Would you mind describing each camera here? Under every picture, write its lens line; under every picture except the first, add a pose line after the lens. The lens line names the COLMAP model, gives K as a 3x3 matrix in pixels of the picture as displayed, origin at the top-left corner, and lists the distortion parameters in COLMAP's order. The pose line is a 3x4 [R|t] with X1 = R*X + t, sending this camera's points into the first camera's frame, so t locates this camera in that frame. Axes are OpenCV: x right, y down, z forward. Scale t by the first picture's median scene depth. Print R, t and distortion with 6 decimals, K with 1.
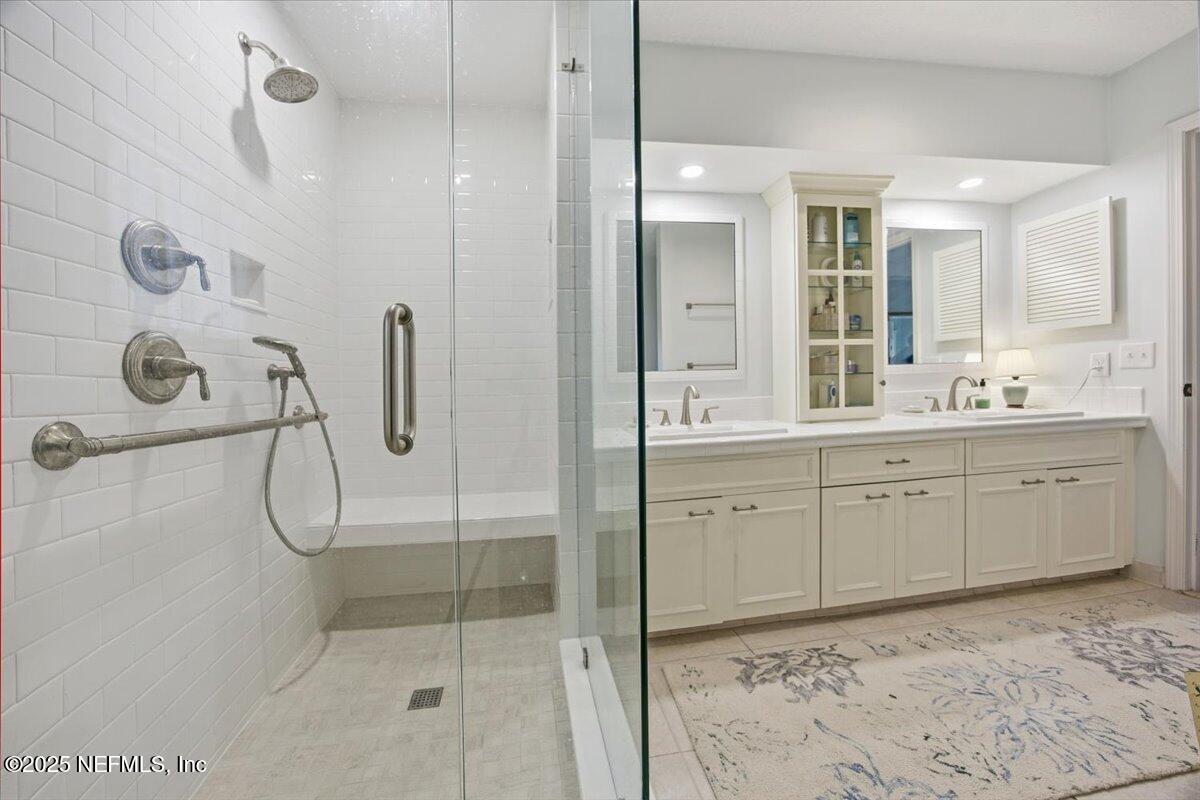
lens RADIAL K [[485.7, 0, 600.0], [0, 485.7, 400.0], [0, 0, 1]] dist [-0.001498, -0.000111]
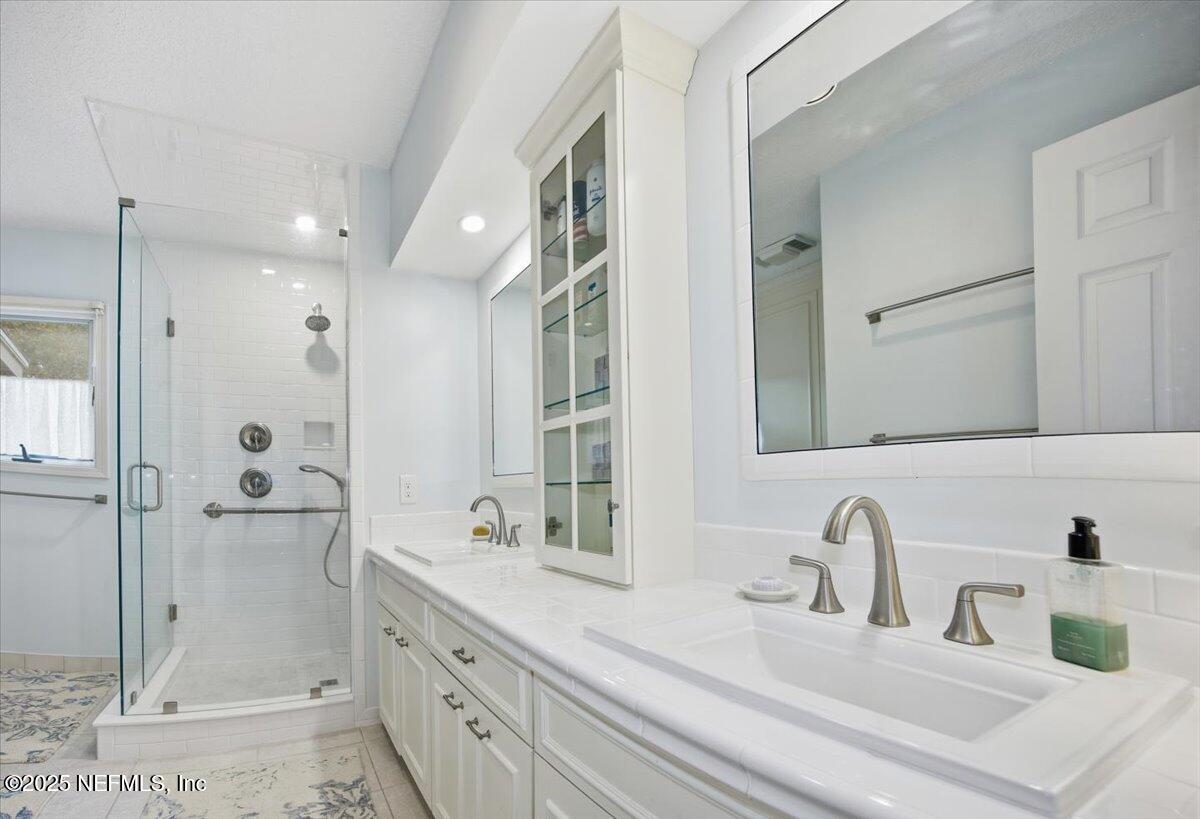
lens RADIAL K [[732.6, 0, 599.7], [0, 732.6, 458.6], [0, 0, 1]] dist [0.002954, 0.000773]
pose [[0.147994, -0.002045, -0.988986, 1.902730], [0.002747, 0.999995, -0.001656, -0.107363], [0.988984, -0.002472, 0.147999, 1.327611]]
